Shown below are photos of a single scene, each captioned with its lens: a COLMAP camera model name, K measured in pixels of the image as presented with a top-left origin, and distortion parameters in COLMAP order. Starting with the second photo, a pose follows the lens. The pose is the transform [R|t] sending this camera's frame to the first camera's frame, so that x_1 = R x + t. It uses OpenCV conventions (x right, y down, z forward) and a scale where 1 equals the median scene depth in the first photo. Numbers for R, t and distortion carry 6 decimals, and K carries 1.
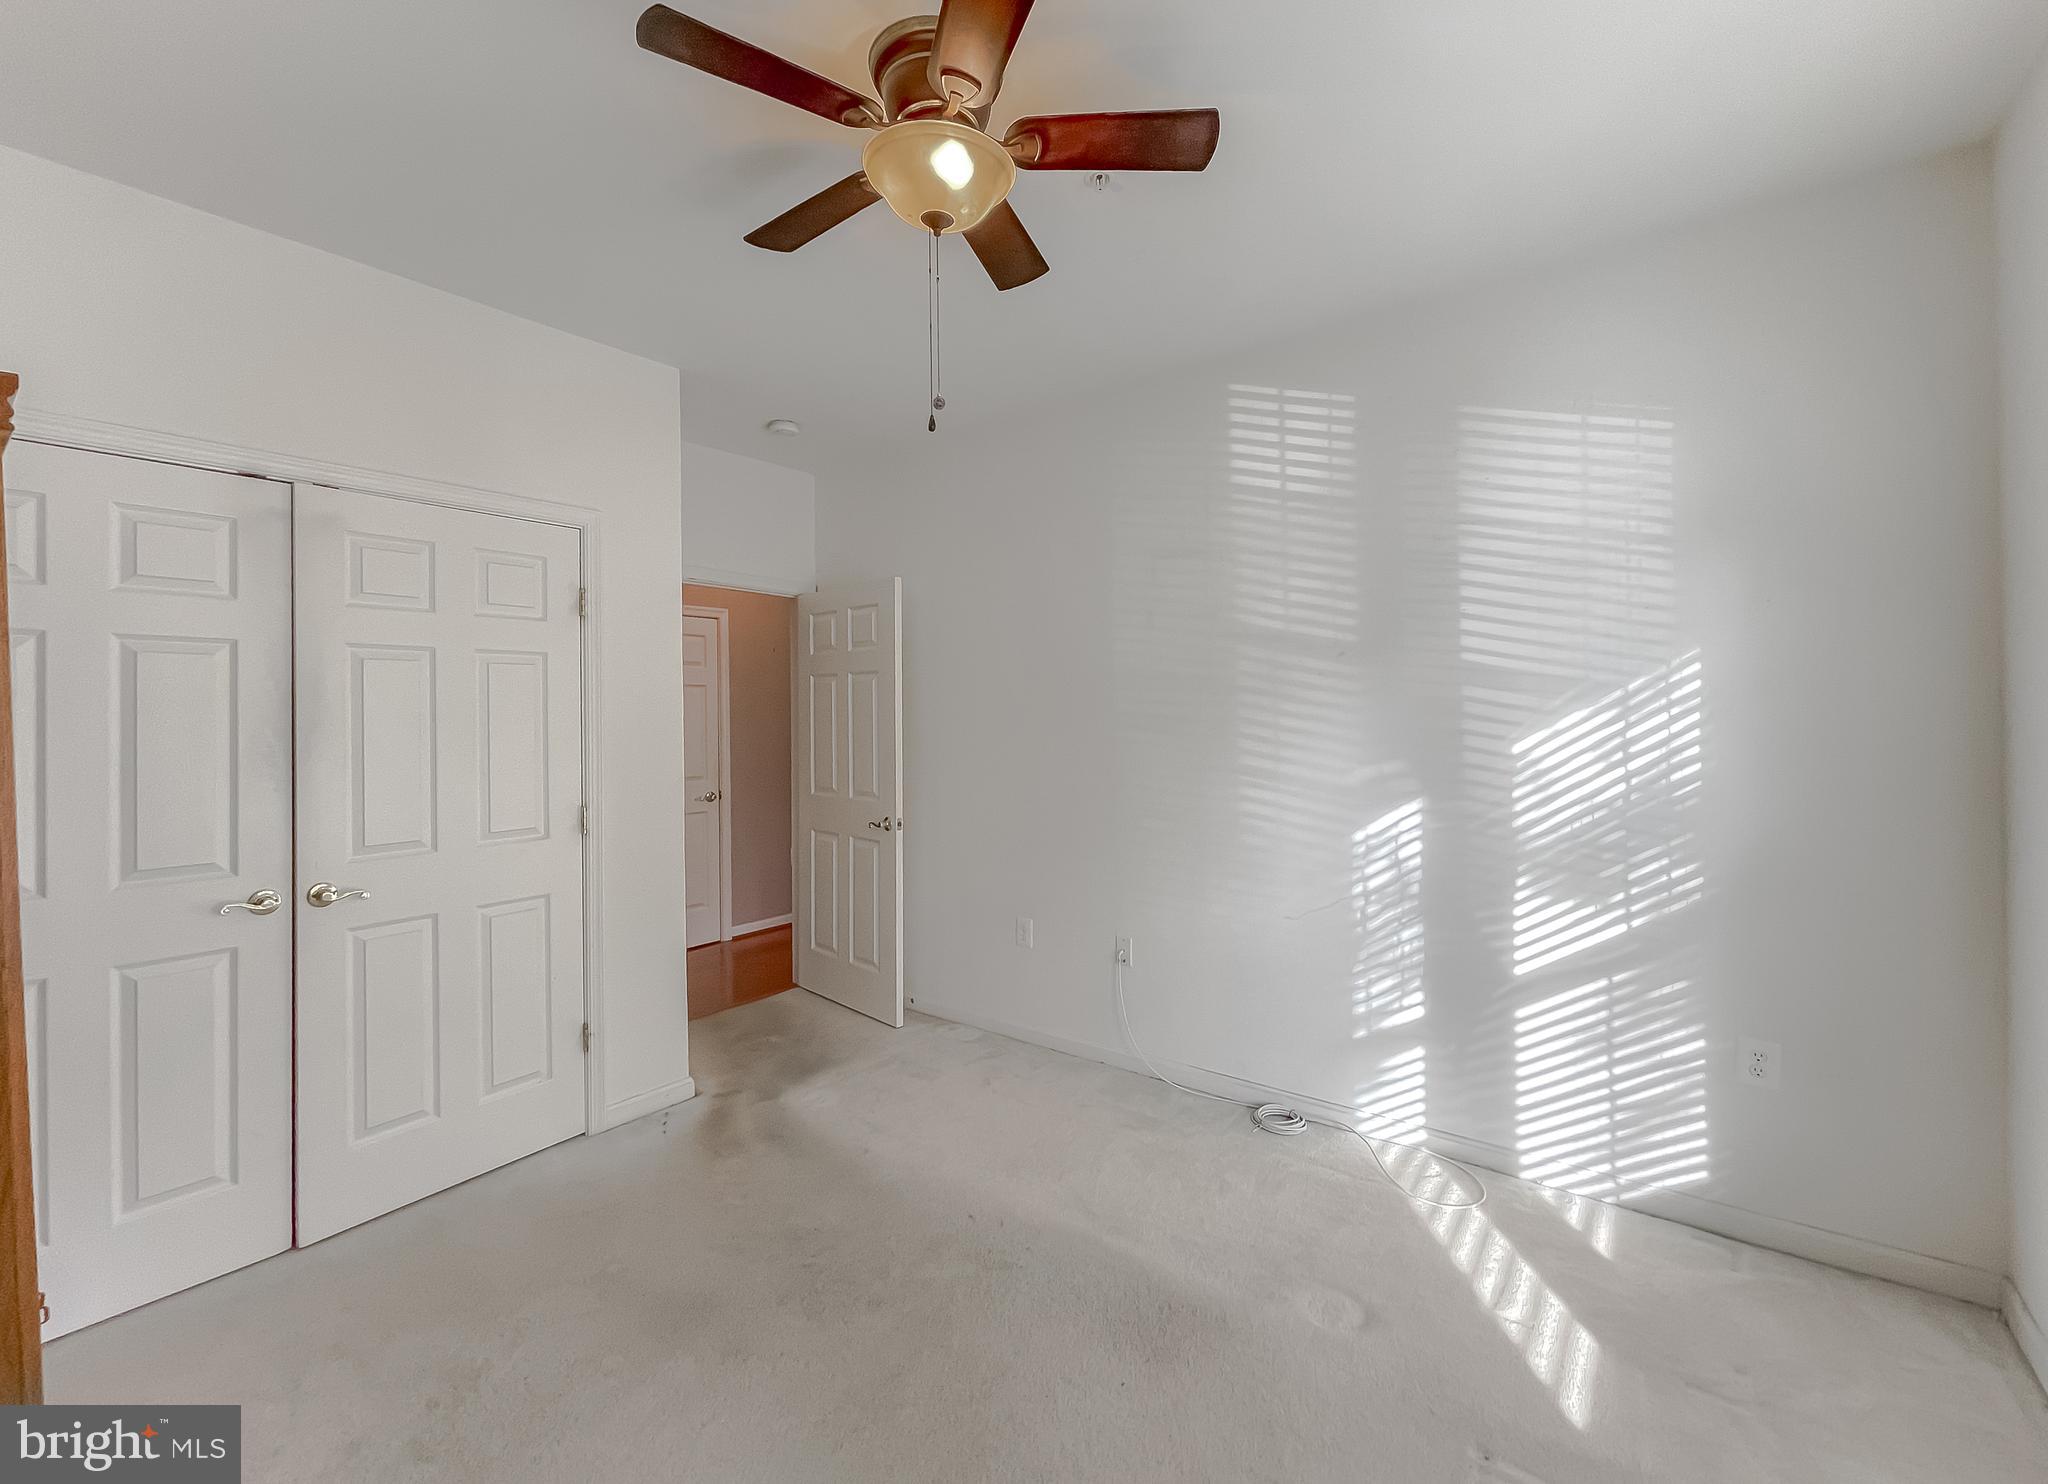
lens RADIAL K [[855.1, 0, 1013.7], [0, 855.1, 730.3], [0, 0, 1]] dist [-0.001266, 0.000067]
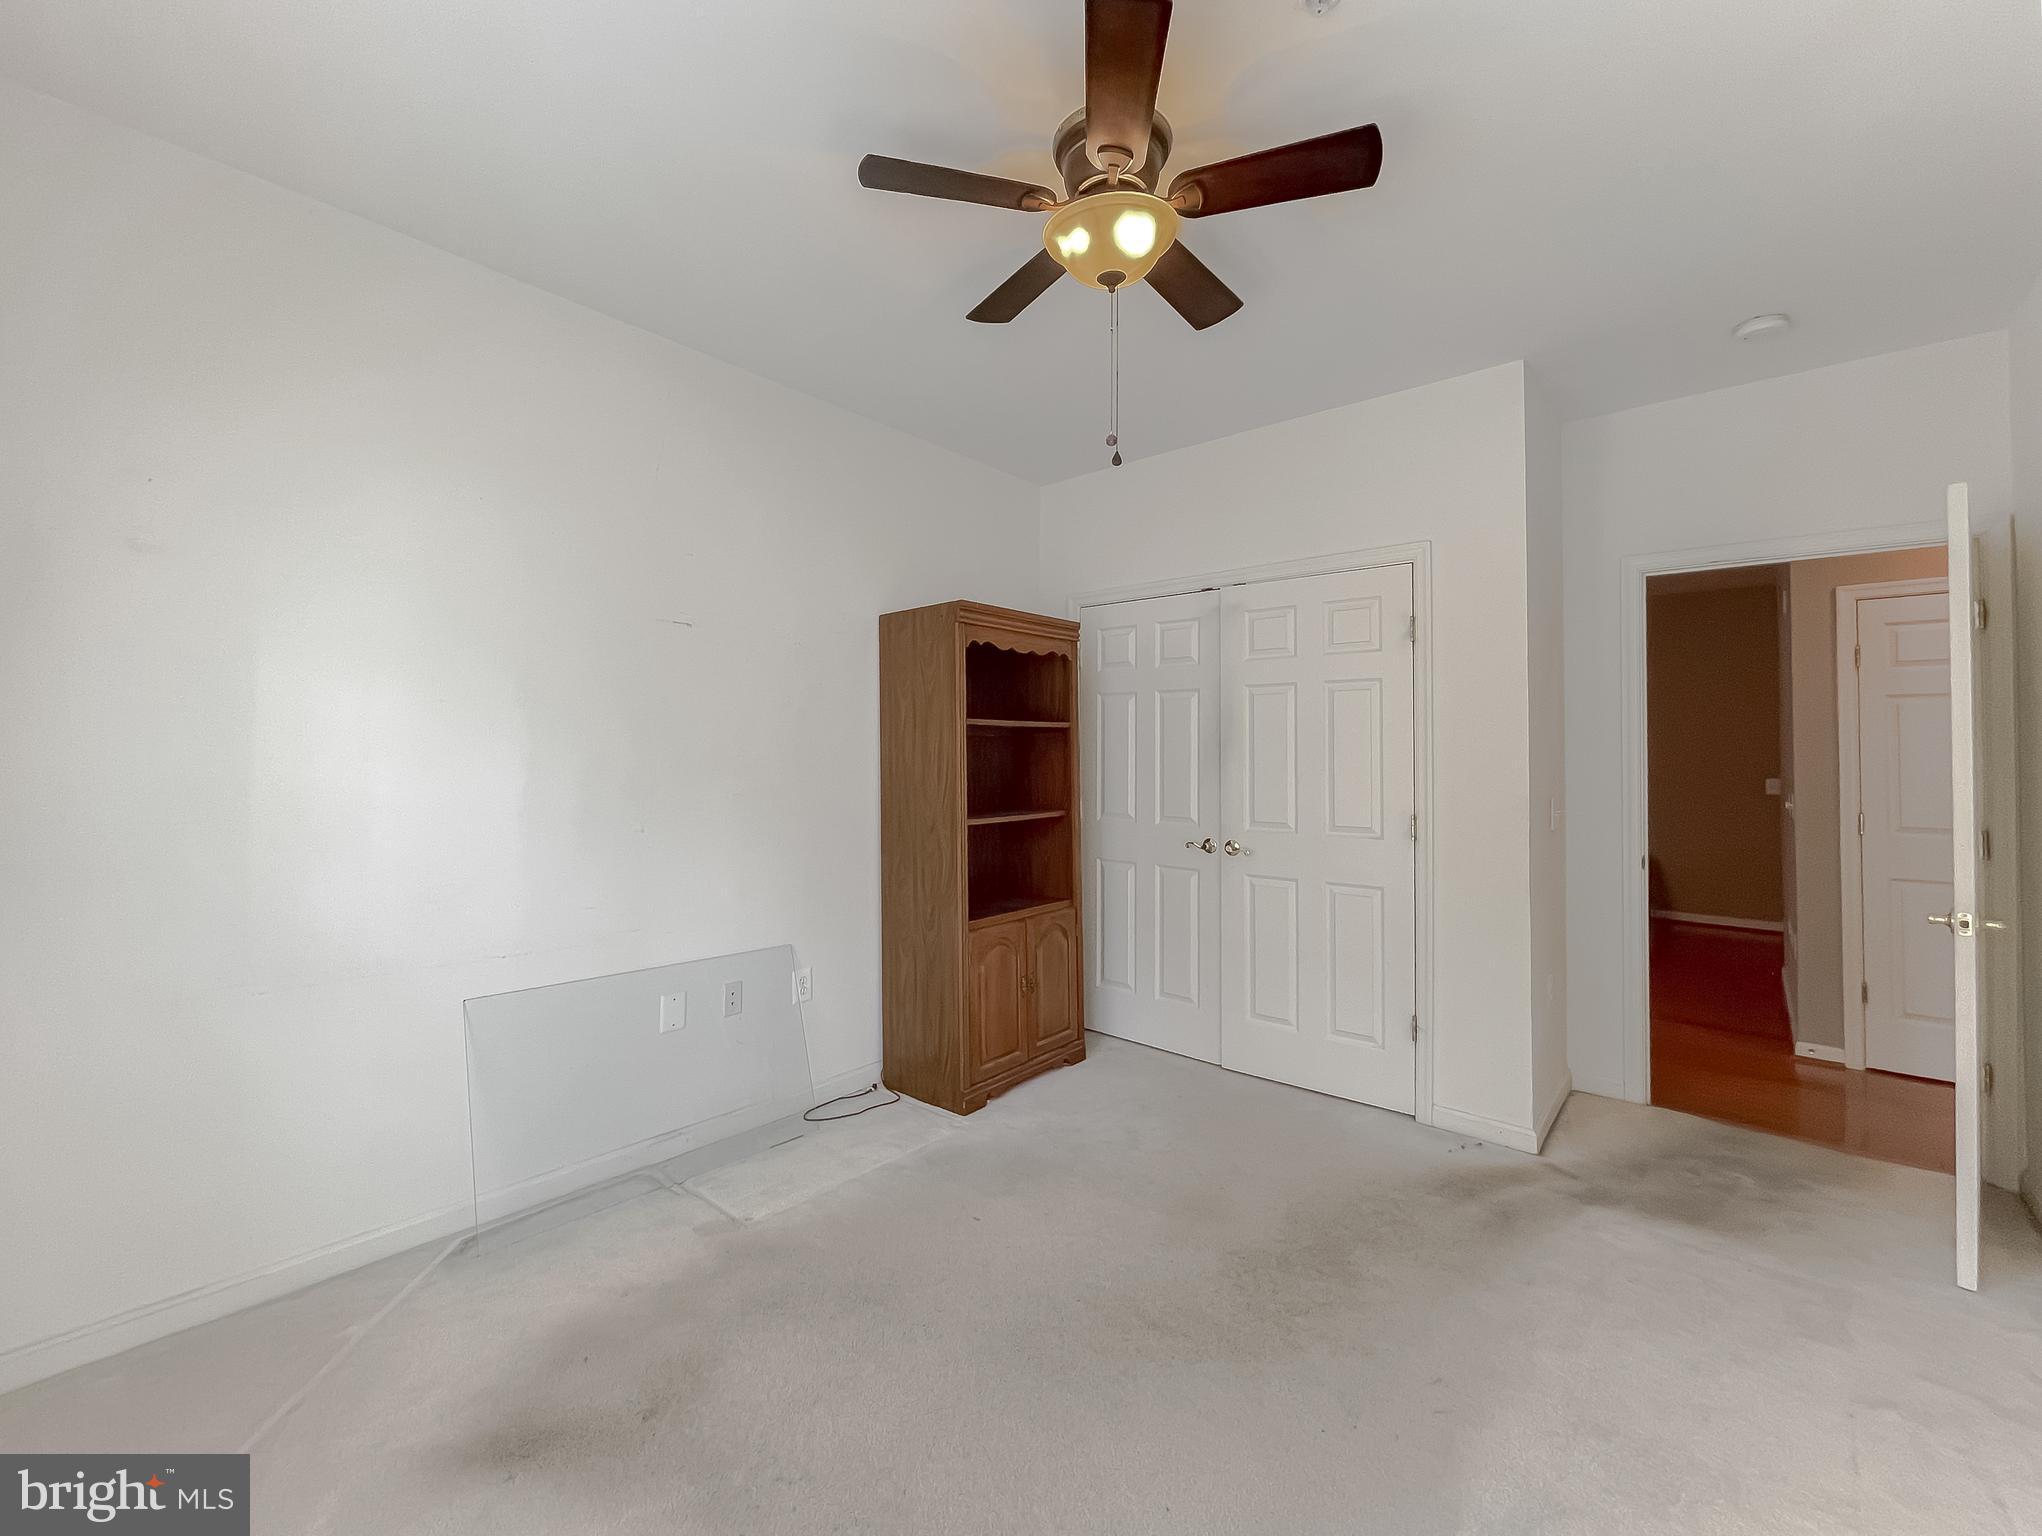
lens RADIAL K [[847.1, 0, 1021.0], [0, 847.1, 768.0], [0, 0, 1]] dist [0.000562, -0.000439]
pose [[-0.048024, 0.032778, -0.998308, 0.607406], [-0.021269, 0.999201, 0.033831, 0.001411], [0.998620, 0.022857, -0.047289, 0.558638]]
